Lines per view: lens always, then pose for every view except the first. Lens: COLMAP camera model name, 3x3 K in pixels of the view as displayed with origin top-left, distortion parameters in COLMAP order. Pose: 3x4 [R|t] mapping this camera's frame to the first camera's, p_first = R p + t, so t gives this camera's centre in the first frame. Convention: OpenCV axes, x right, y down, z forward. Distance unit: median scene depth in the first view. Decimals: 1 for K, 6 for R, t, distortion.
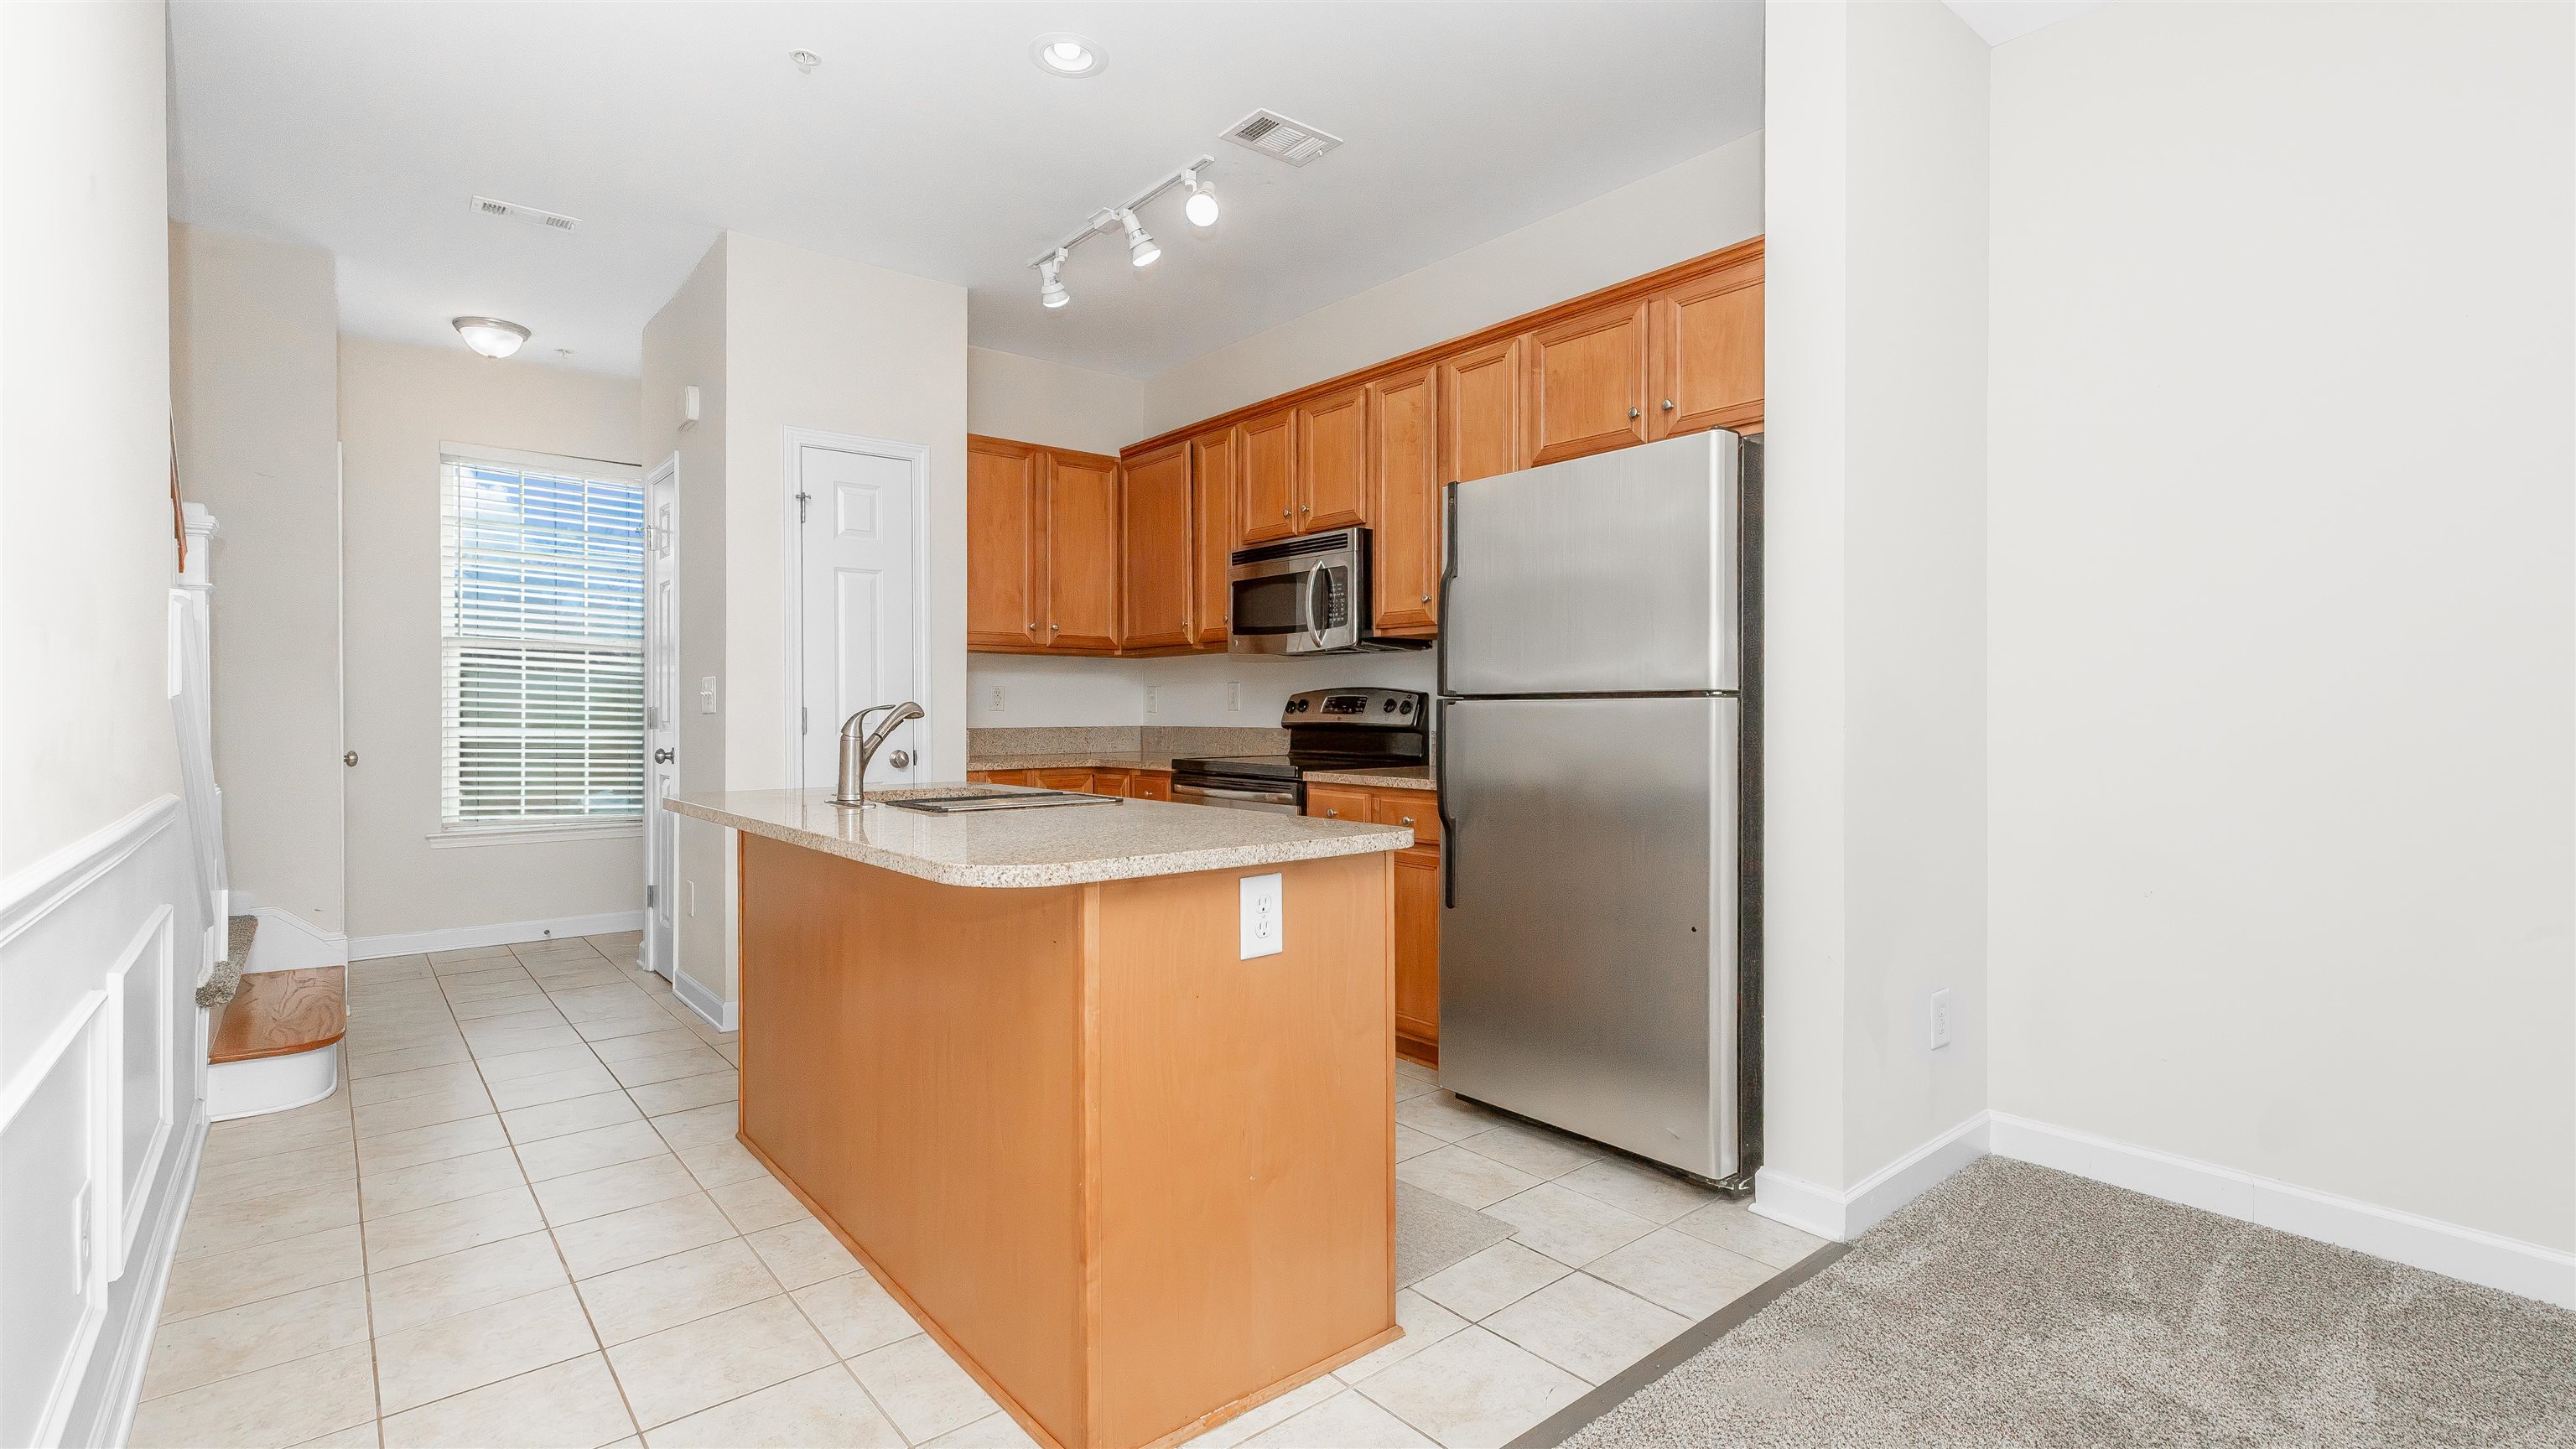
lens RADIAL K [[1167.1, 0, 1284.0], [0, 1167.1, 710.2], [0, 0, 1]] dist [0.001364, 0.000399]
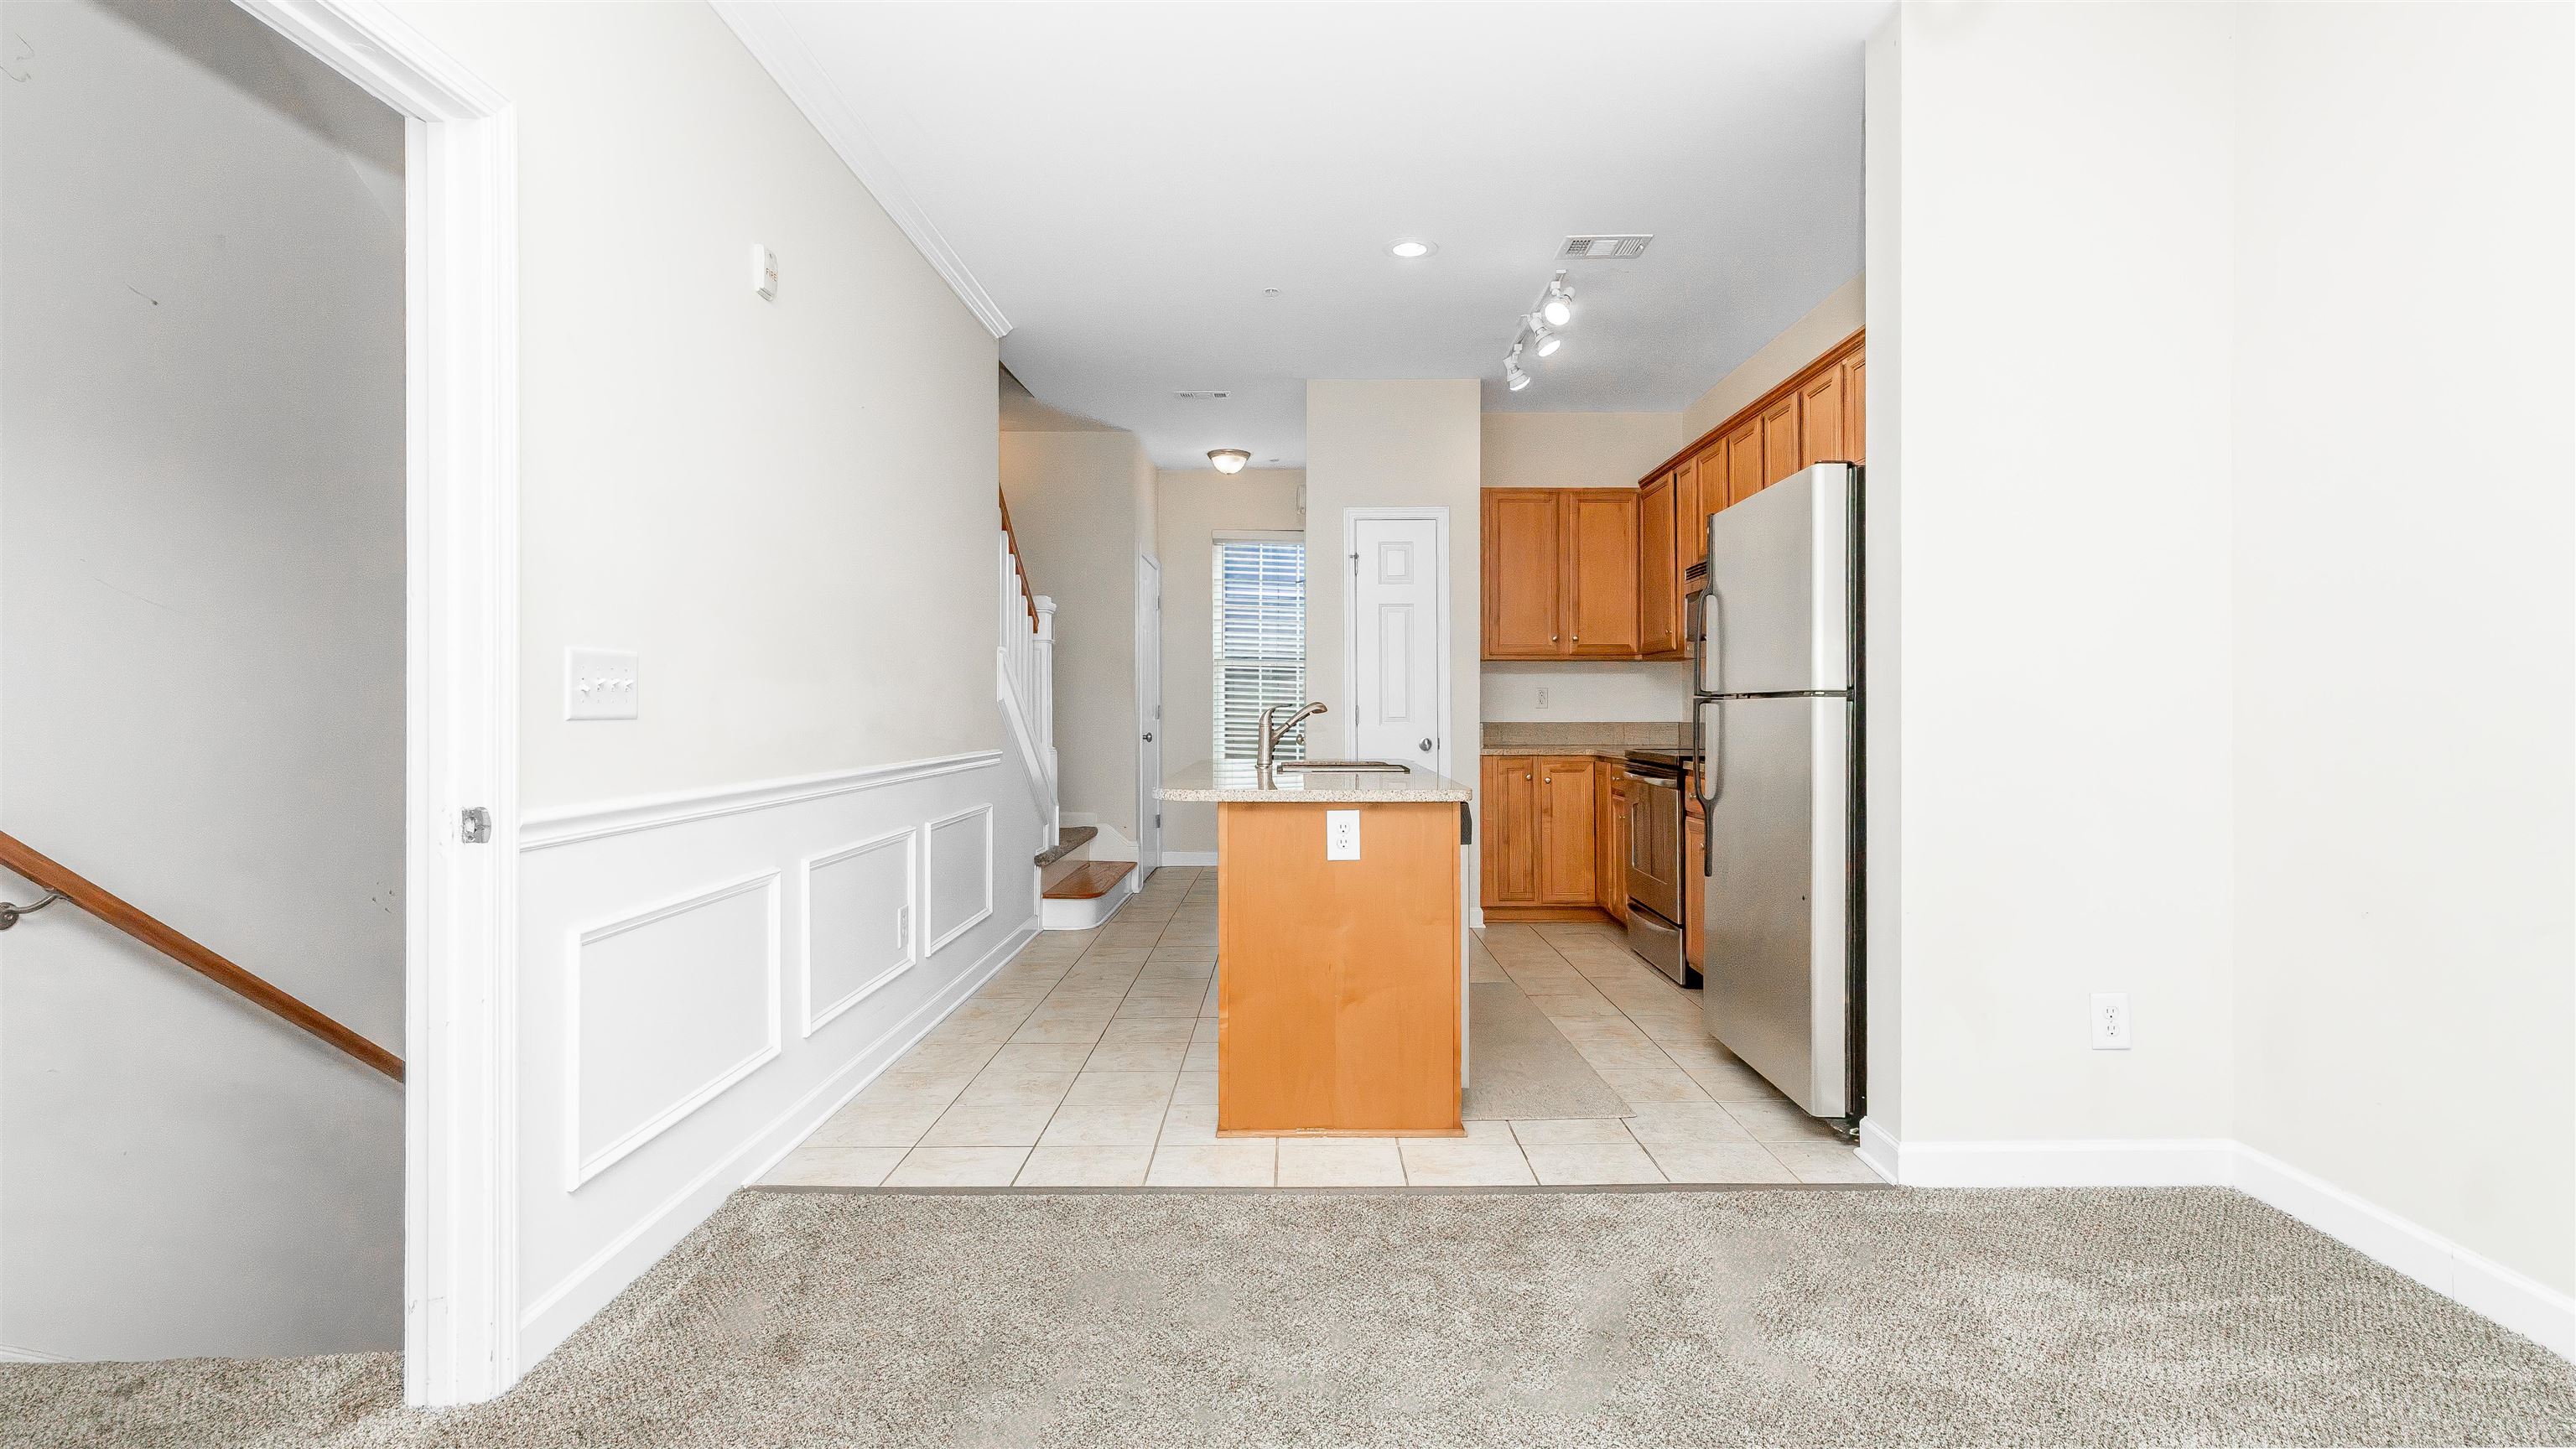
lens RADIAL K [[1169.5, 0, 1305.1], [0, 1169.5, 704.7], [0, 0, 1]] dist [0.003873, 0.000383]
pose [[0.773198, -0.001399, -0.634164, 0.419734], [-0.000280, 0.999997, -0.002547, -0.000089], [0.634165, 0.002147, 0.773195, -0.125178]]
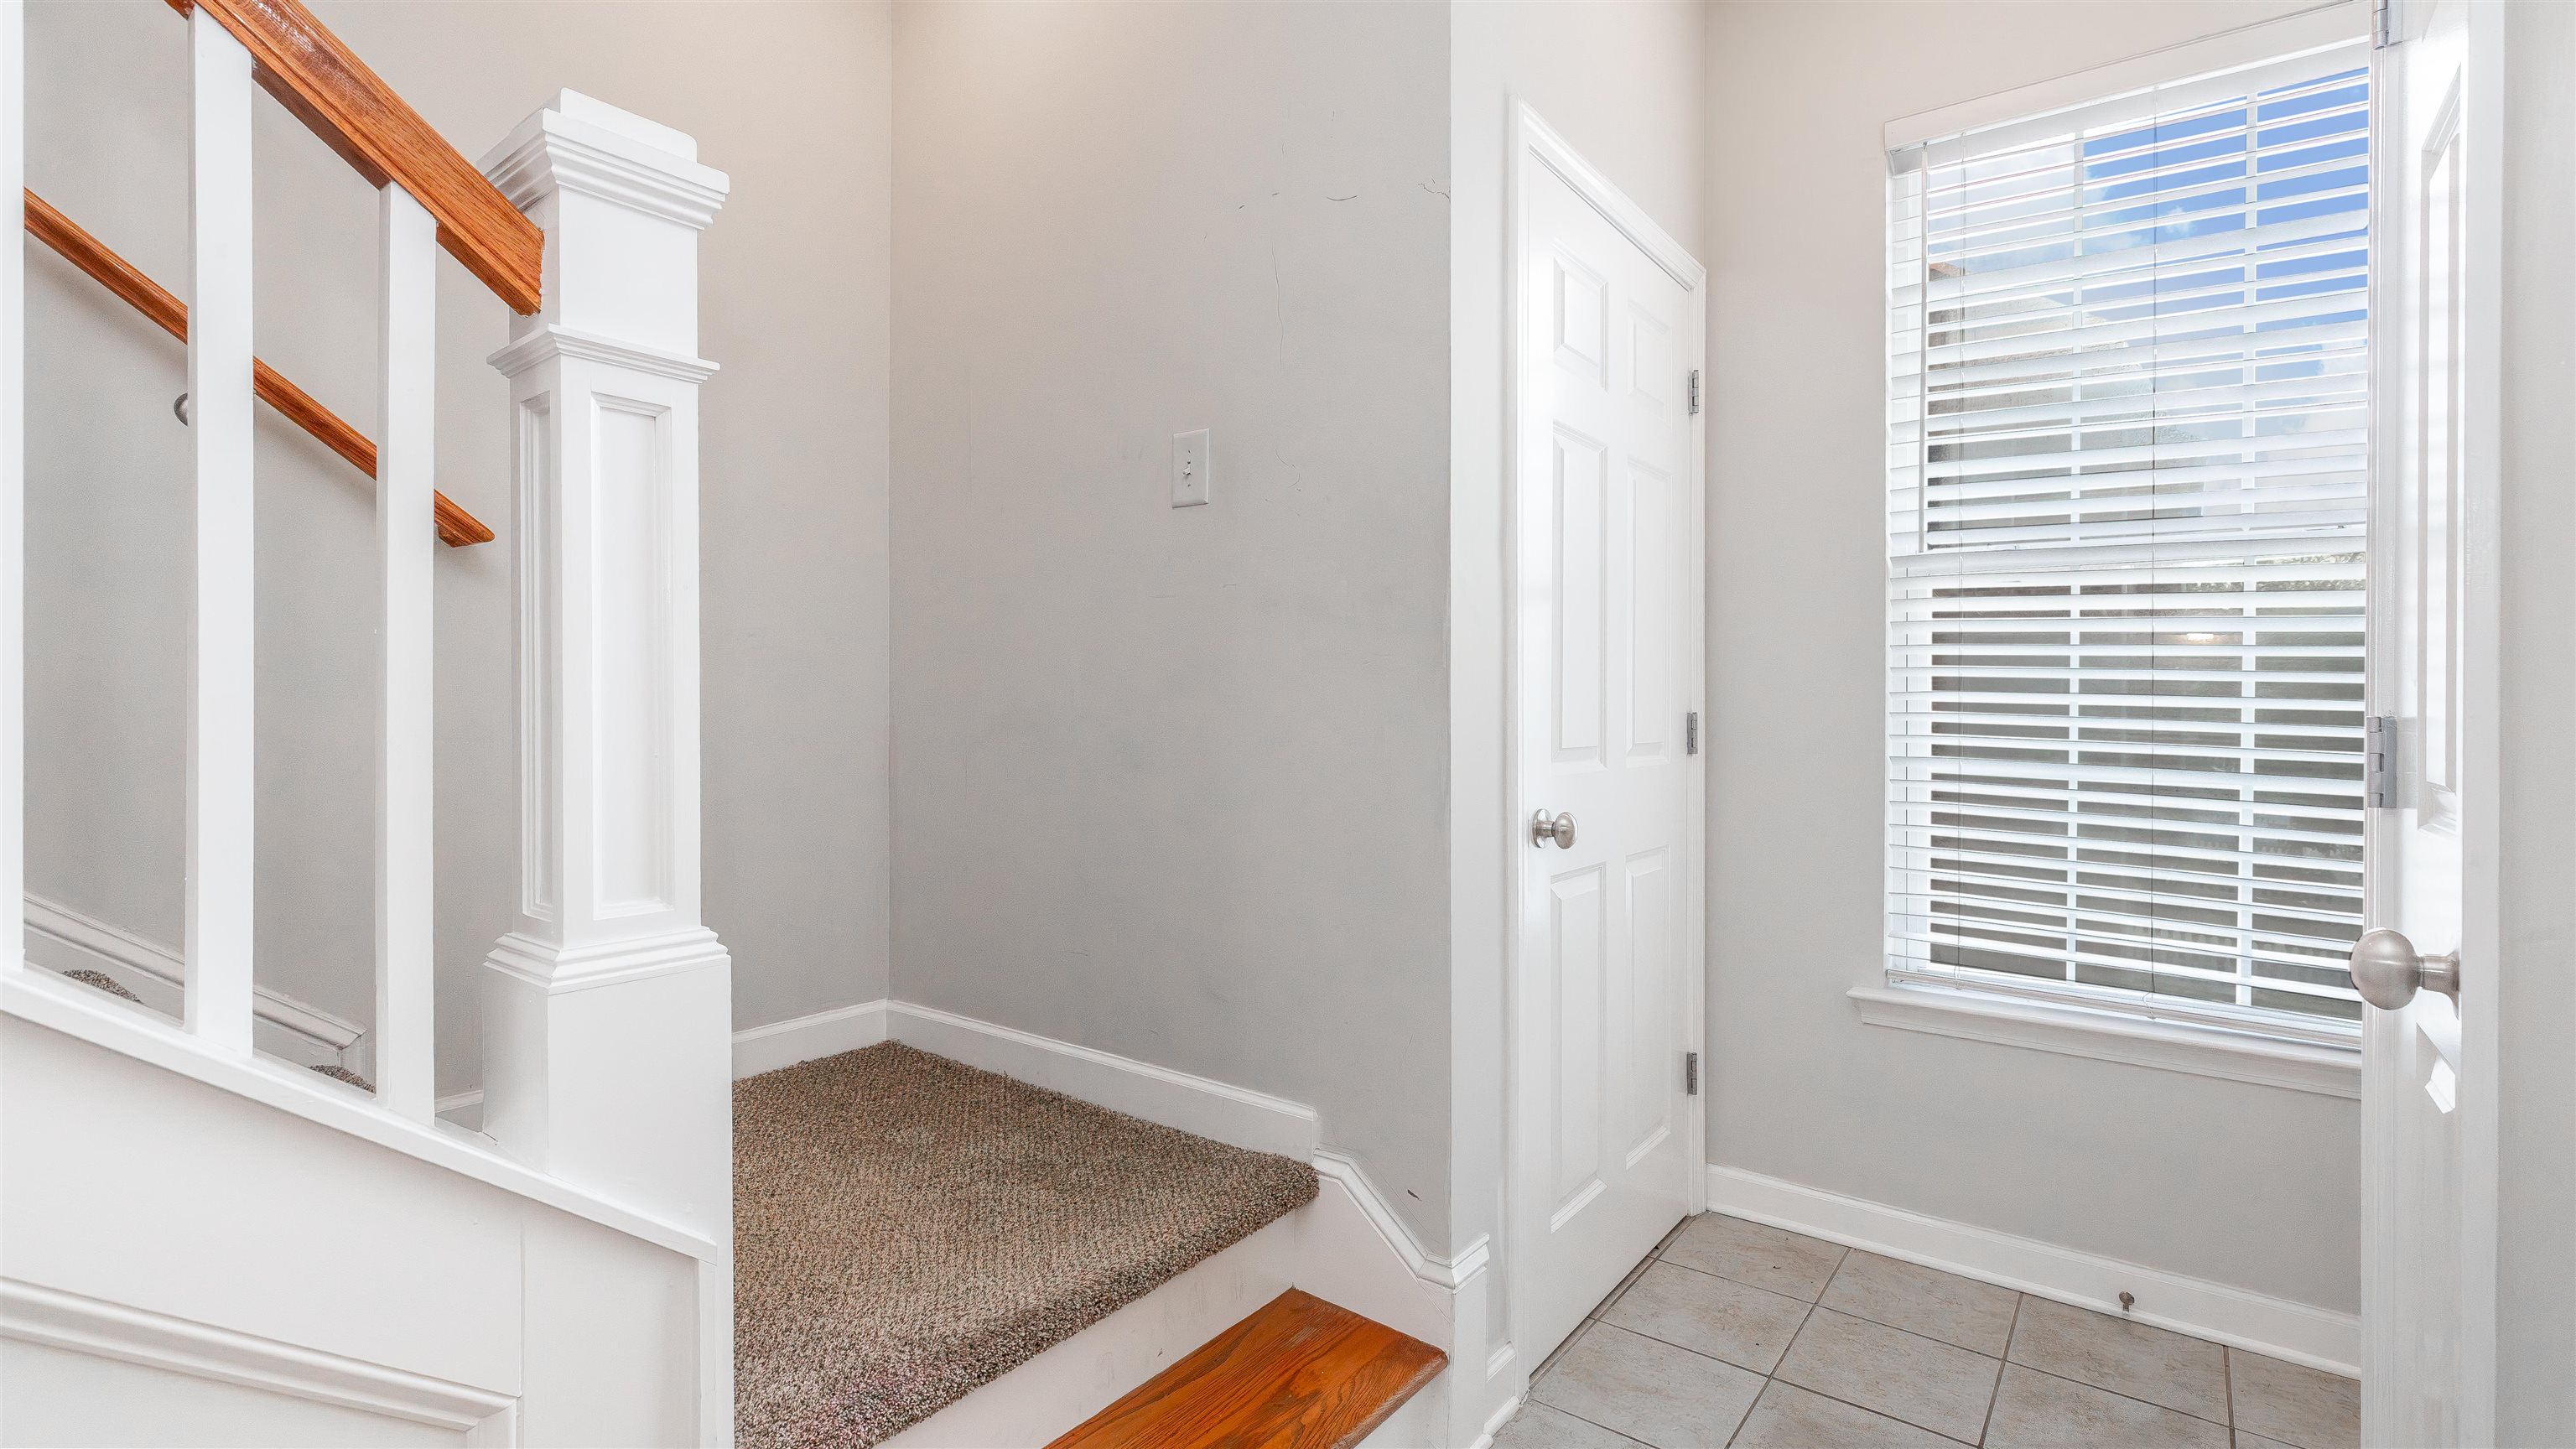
lens RADIAL K [[1227.7, 0, 1289.7], [0, 1227.7, 704.5], [0, 0, 1]] dist [-0.003098, -0.000560]
pose [[0.257190, 0.002275, -0.966358, -0.408479], [-0.007199, 0.999974, 0.000438, -0.006533], [0.966334, 0.006844, 0.257199, 0.824147]]
